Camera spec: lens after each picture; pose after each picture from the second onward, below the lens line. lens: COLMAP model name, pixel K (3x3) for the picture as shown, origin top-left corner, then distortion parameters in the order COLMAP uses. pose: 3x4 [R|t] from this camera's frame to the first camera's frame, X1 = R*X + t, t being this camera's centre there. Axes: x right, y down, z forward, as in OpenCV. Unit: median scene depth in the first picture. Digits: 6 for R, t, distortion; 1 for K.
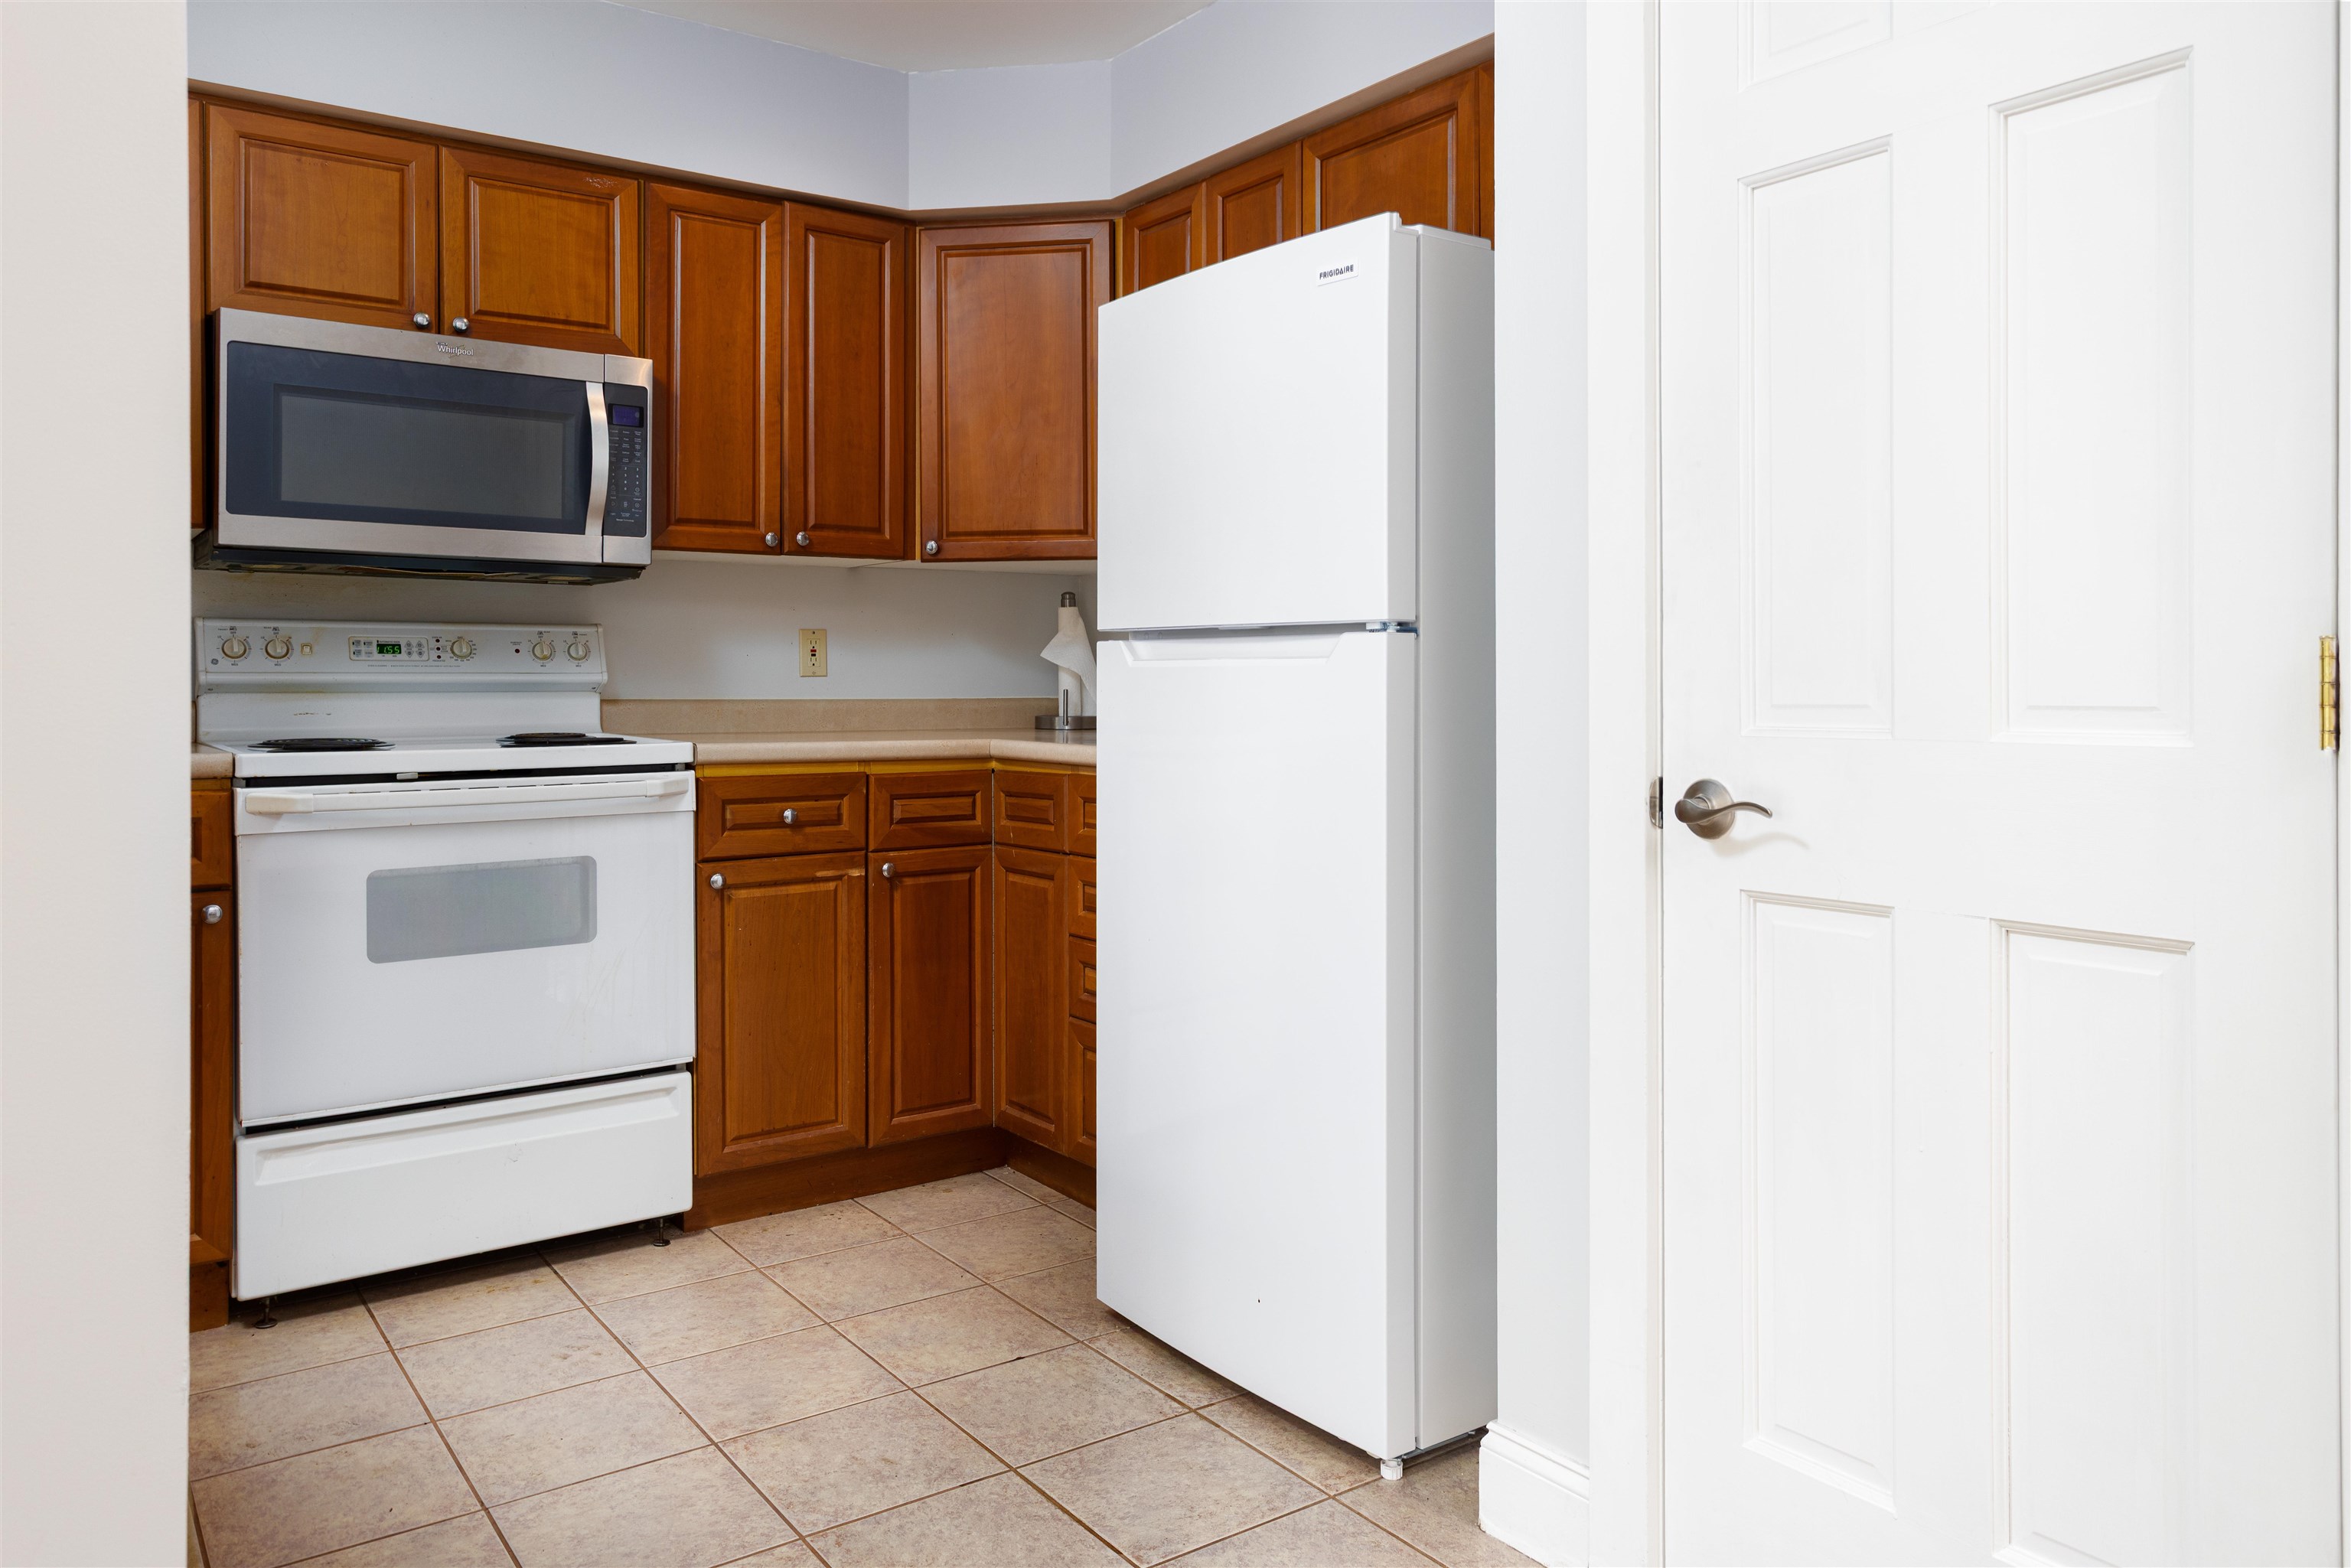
lens RADIAL K [[1619.3, 0, 1166.9], [0, 1619.3, 665.1], [0, 0, 1]] dist [0.008161, 0.002227]
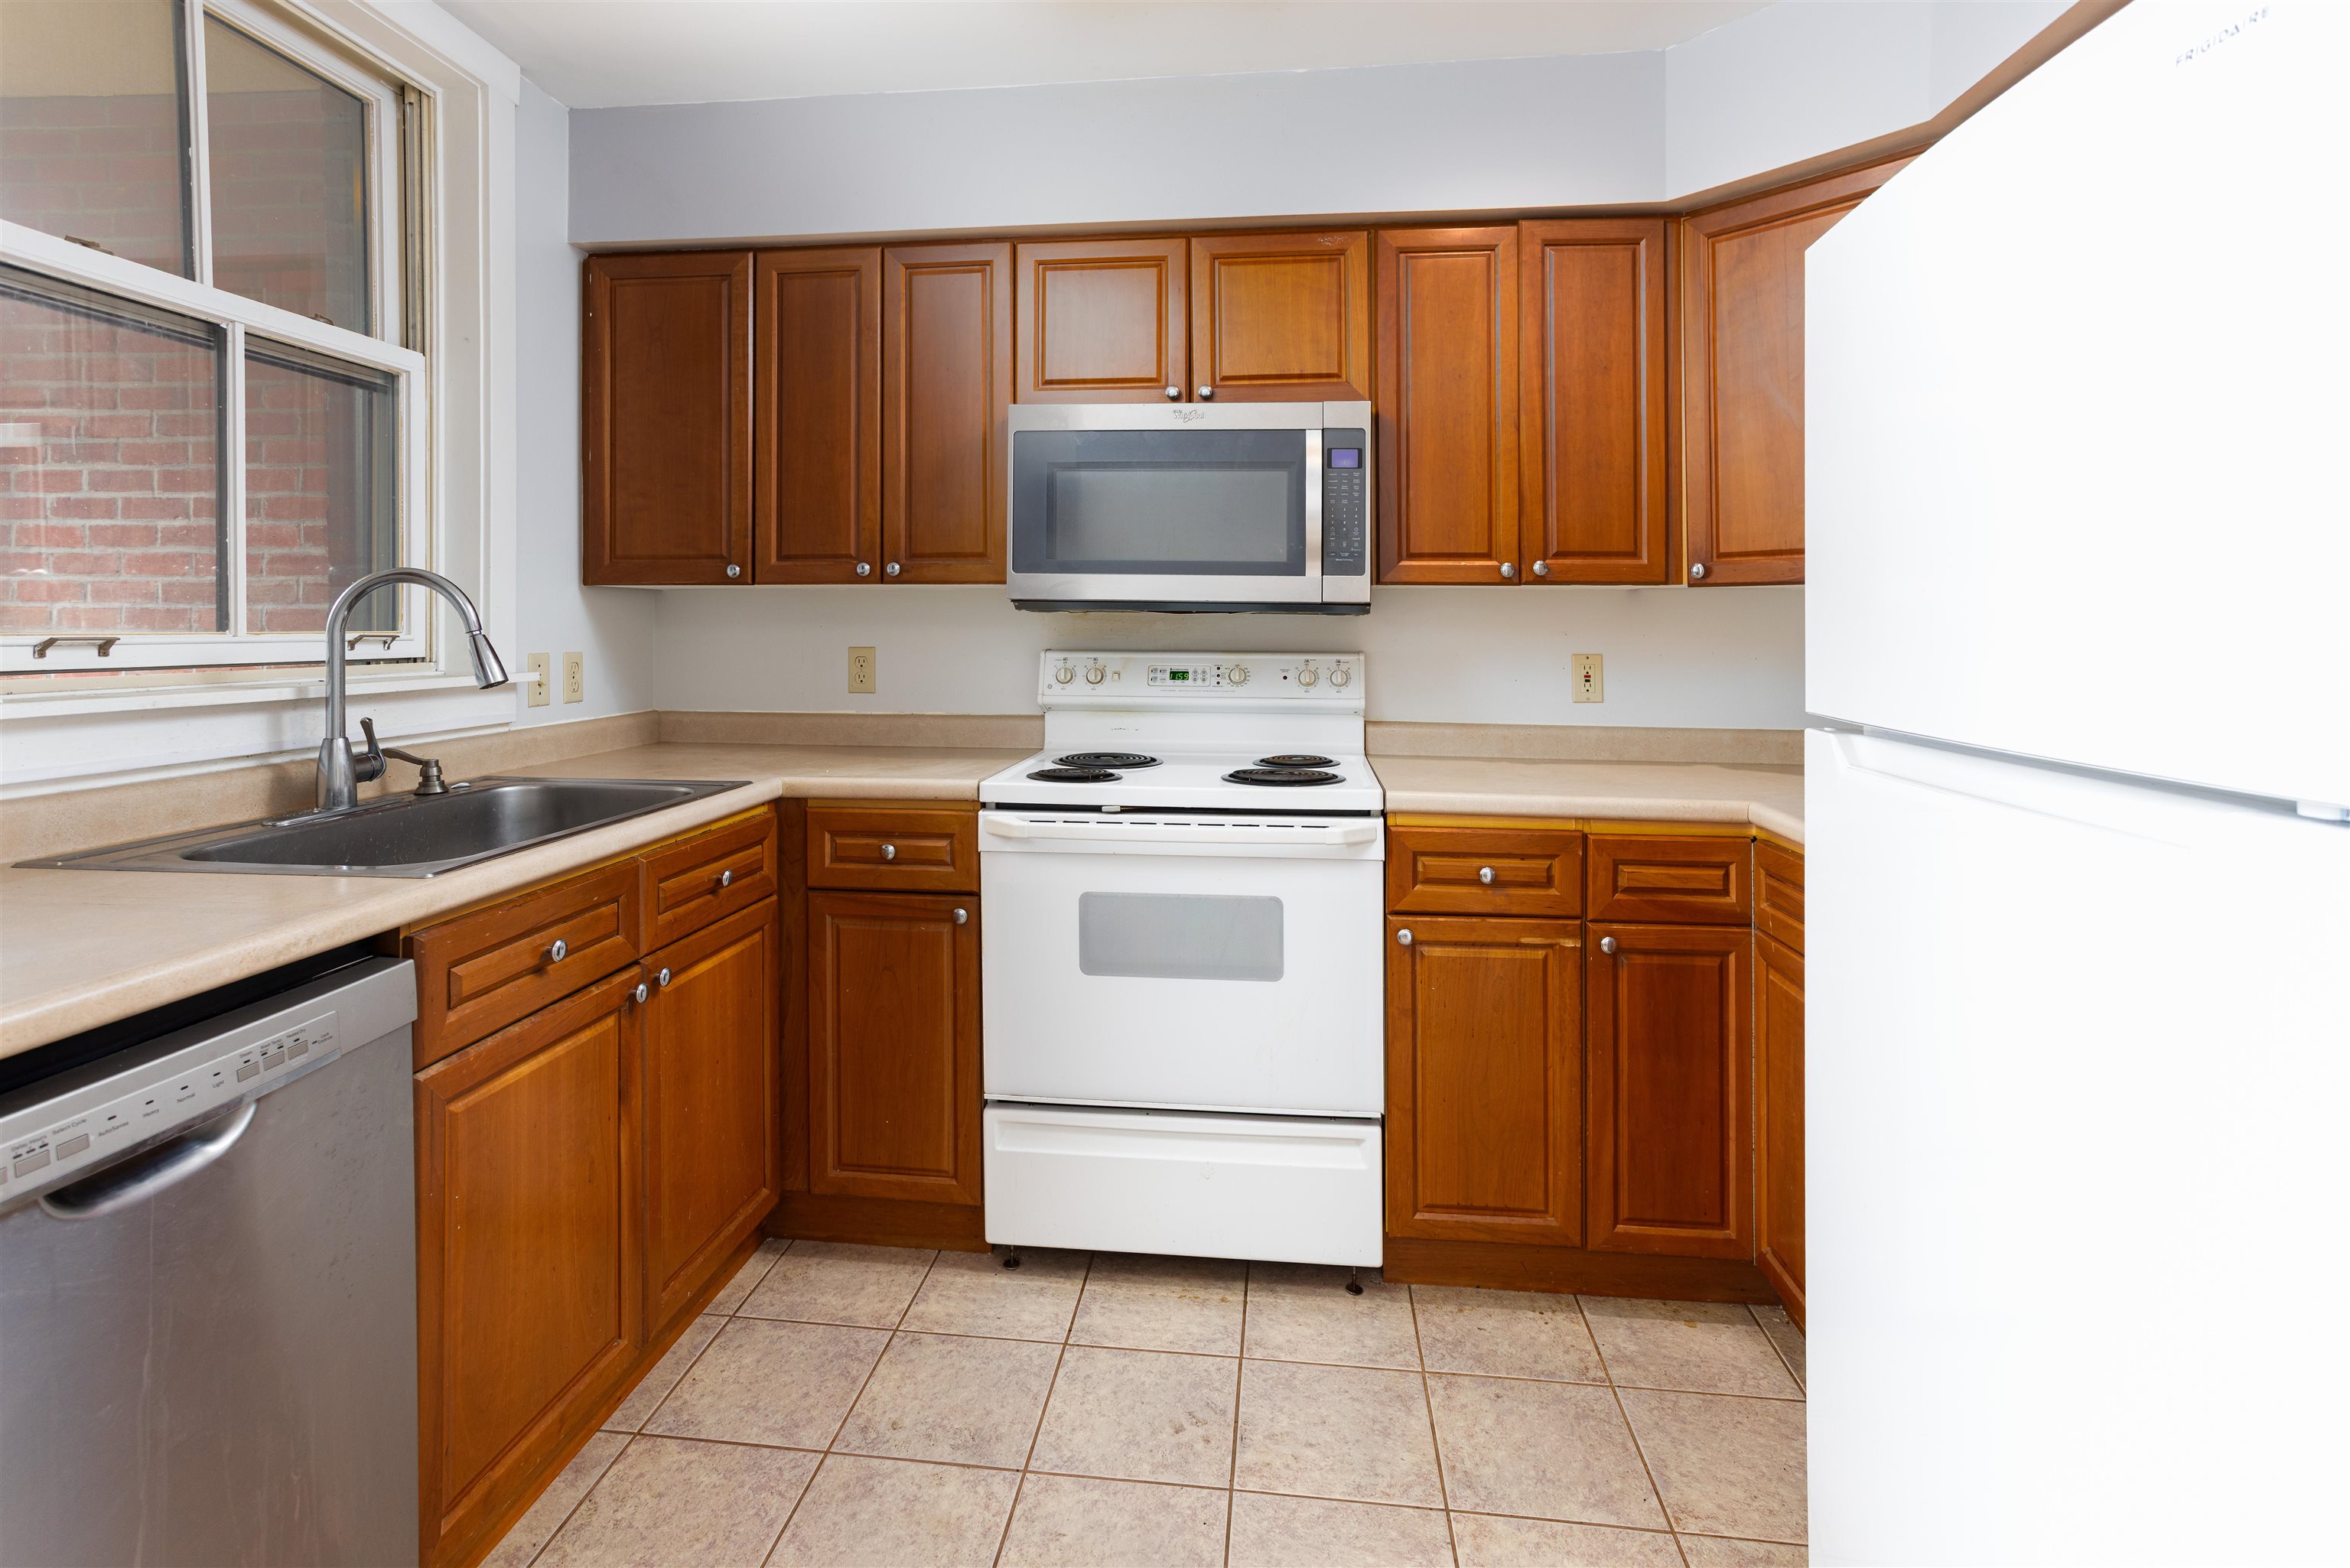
lens RADIAL K [[1148.0, 0, 1162.6], [0, 1148.0, 605.1], [0, 0, 1]] dist [-0.029827, 0.021089]
pose [[0.737082, -0.004648, -0.675787, 0.071805], [-0.003800, 0.999932, -0.011022, -0.052395], [0.675792, 0.010692, 0.737015, 0.386024]]
